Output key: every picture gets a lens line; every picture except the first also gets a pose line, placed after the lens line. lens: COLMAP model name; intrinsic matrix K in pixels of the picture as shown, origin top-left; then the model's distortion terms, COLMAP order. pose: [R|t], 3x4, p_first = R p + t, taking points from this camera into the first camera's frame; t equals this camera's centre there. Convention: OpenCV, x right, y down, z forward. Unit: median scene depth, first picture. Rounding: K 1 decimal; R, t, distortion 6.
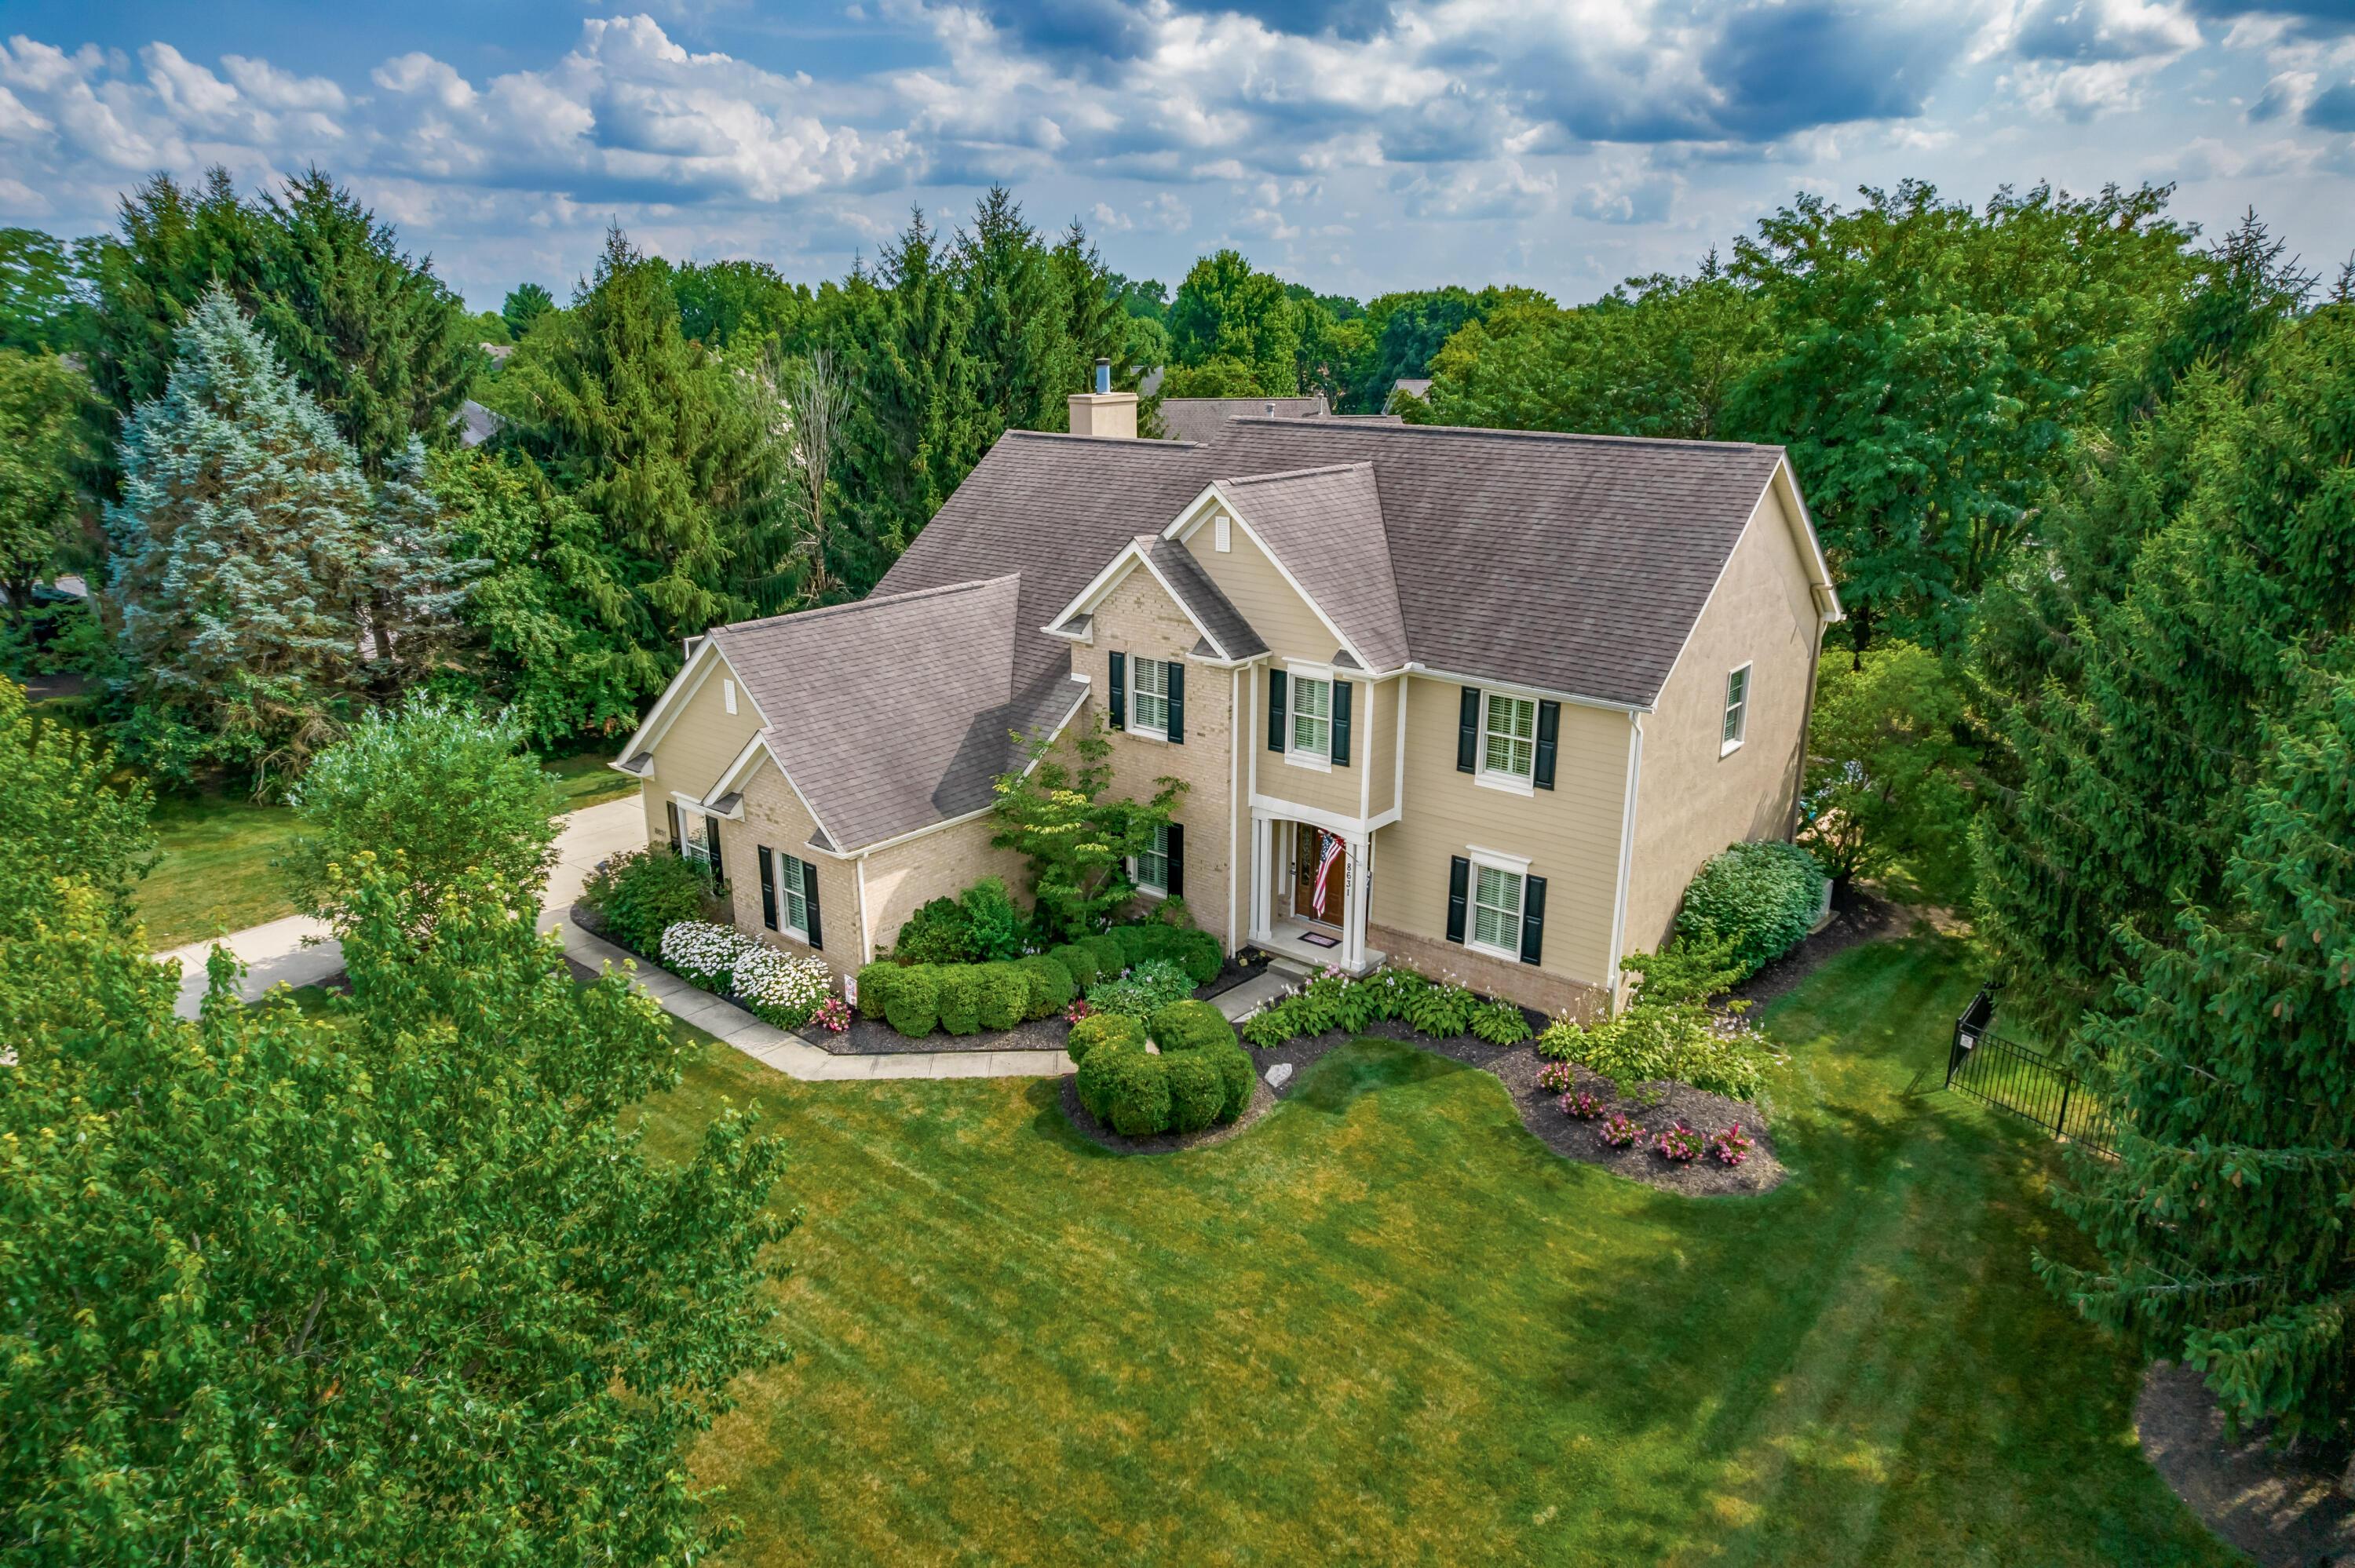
lens RADIAL K [[1495.1, 0, 1177.5], [0, 1495.1, 784.0], [0, 0, 1]] dist [-0.030544, -0.000555]
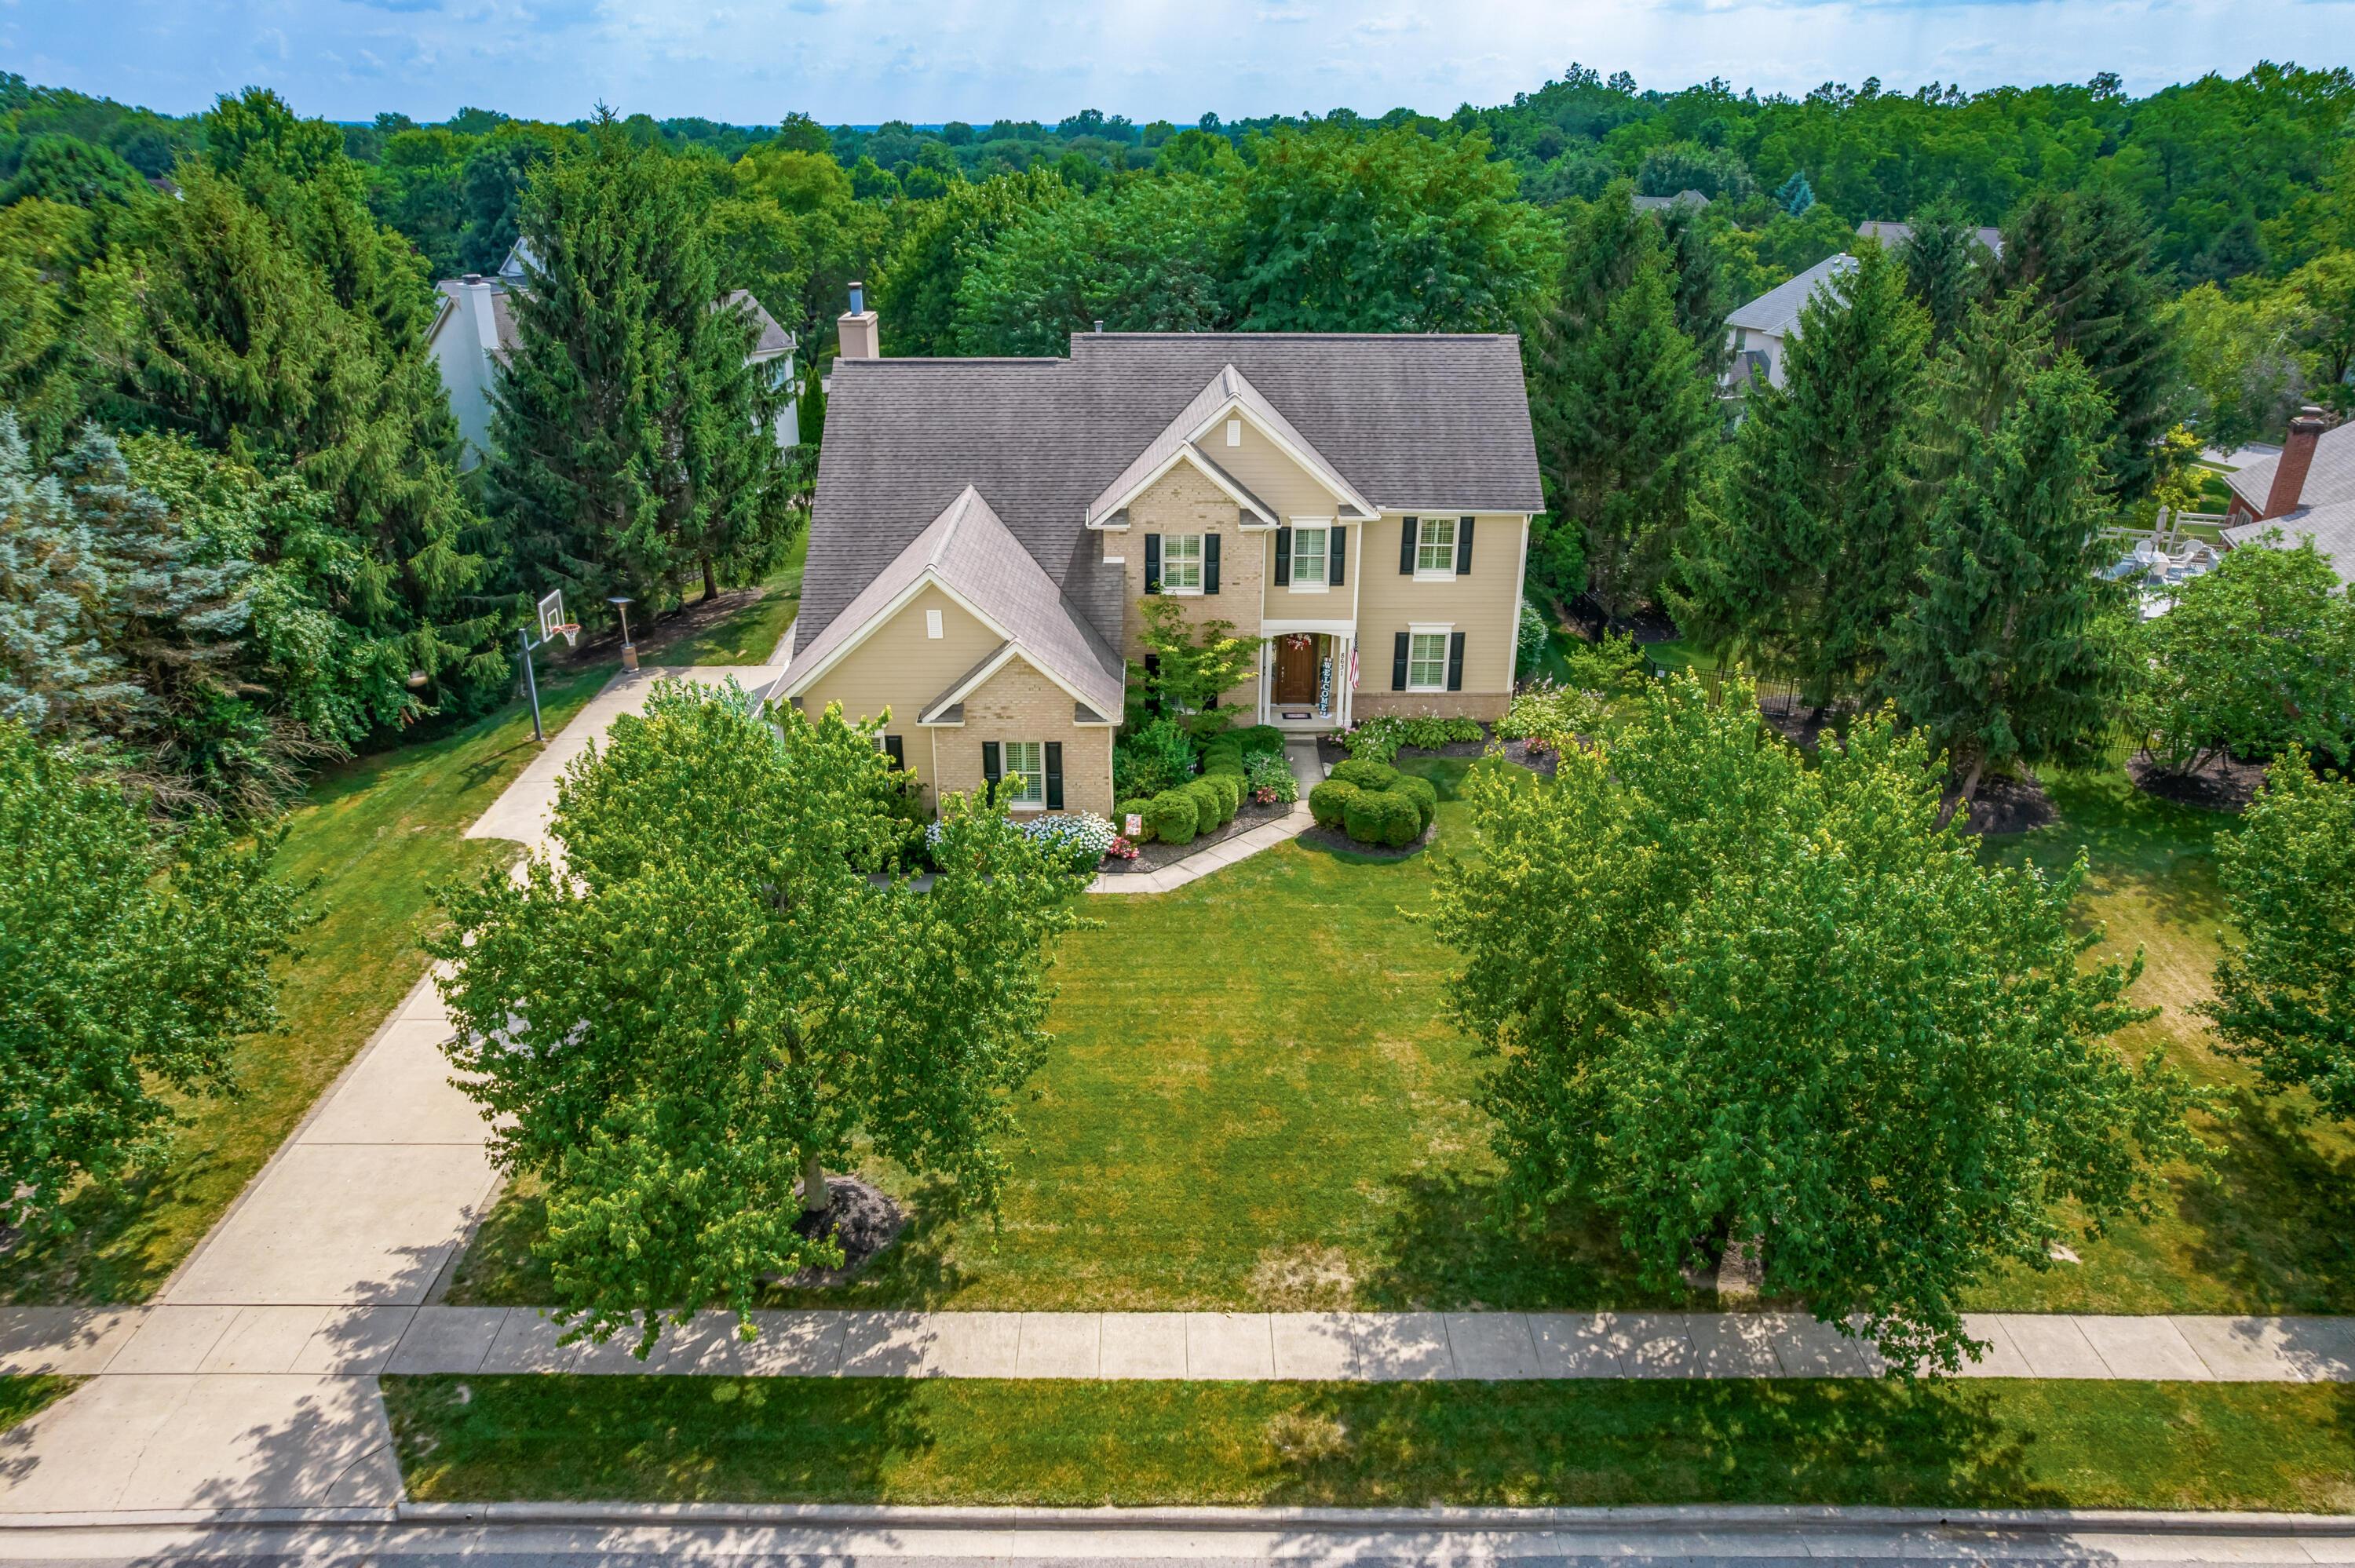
lens RADIAL K [[1495.1, 0, 1177.5], [0, 1495.1, 784.0], [0, 0, 1]] dist [-0.030544, -0.000555]
pose [[0.763924, -0.259678, 0.590751, -0.915968], [0.189877, 0.965386, 0.178819, -0.115684], [-0.616739, -0.024434, 0.786789, -0.038094]]
